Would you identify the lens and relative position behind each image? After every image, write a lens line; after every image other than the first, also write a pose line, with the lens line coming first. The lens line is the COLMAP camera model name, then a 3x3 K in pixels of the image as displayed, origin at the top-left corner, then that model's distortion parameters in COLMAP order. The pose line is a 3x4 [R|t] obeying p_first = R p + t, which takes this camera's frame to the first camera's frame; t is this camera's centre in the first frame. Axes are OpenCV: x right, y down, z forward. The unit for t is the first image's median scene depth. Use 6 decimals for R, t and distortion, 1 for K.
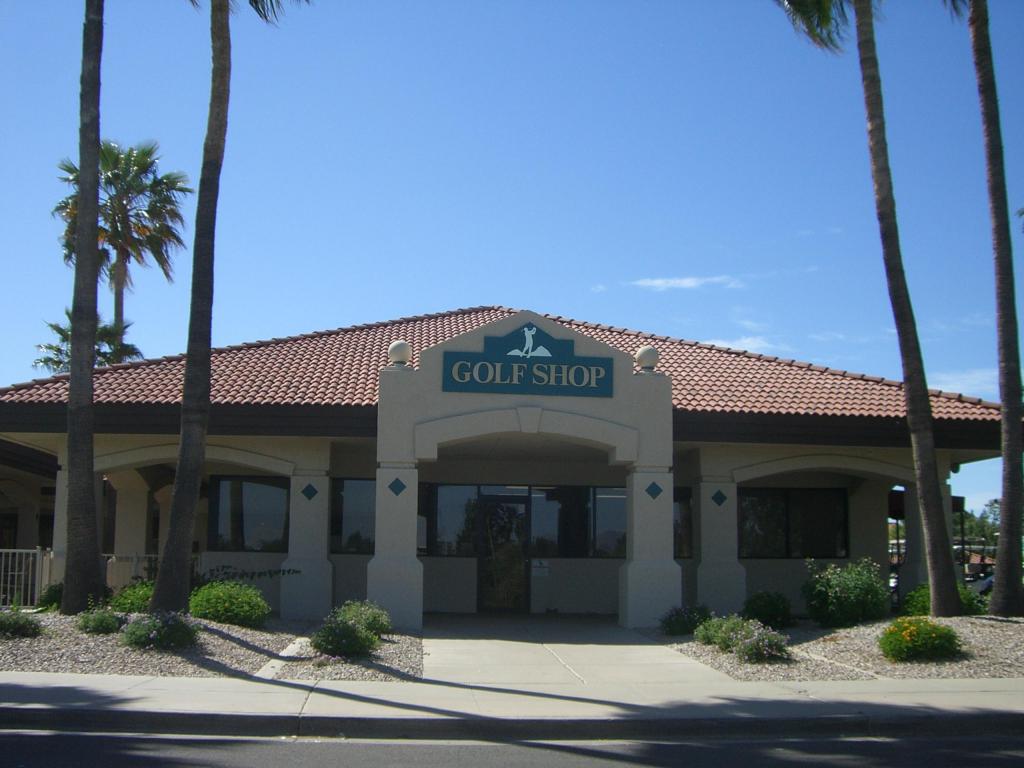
lens RADIAL K [[1155.6, 0, 488.9], [0, 1155.6, 384.3], [0, 0, 1]] dist [-0.243666, 0.281816]
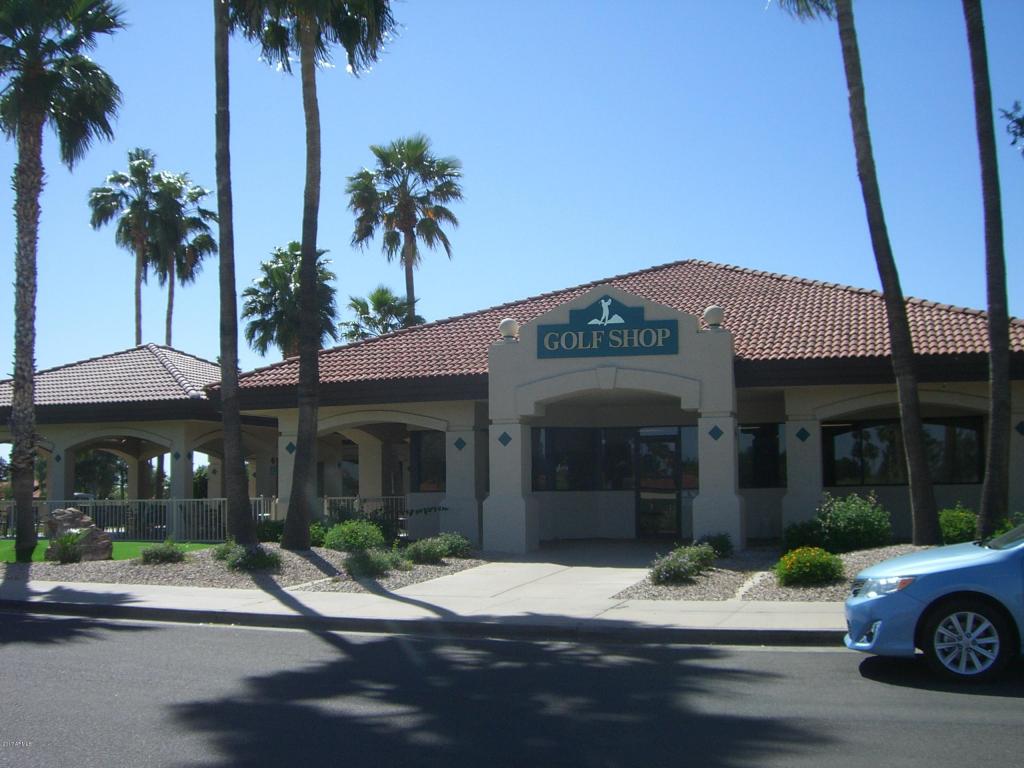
lens RADIAL K [[1155.6, 0, 488.9], [0, 1155.6, 384.3], [0, 0, 1]] dist [-0.243666, 0.281816]
pose [[0.915569, -0.056649, -0.398150, 0.391338], [0.084414, 0.995045, 0.052538, -0.034883], [0.393201, -0.081711, 0.915815, -0.131266]]
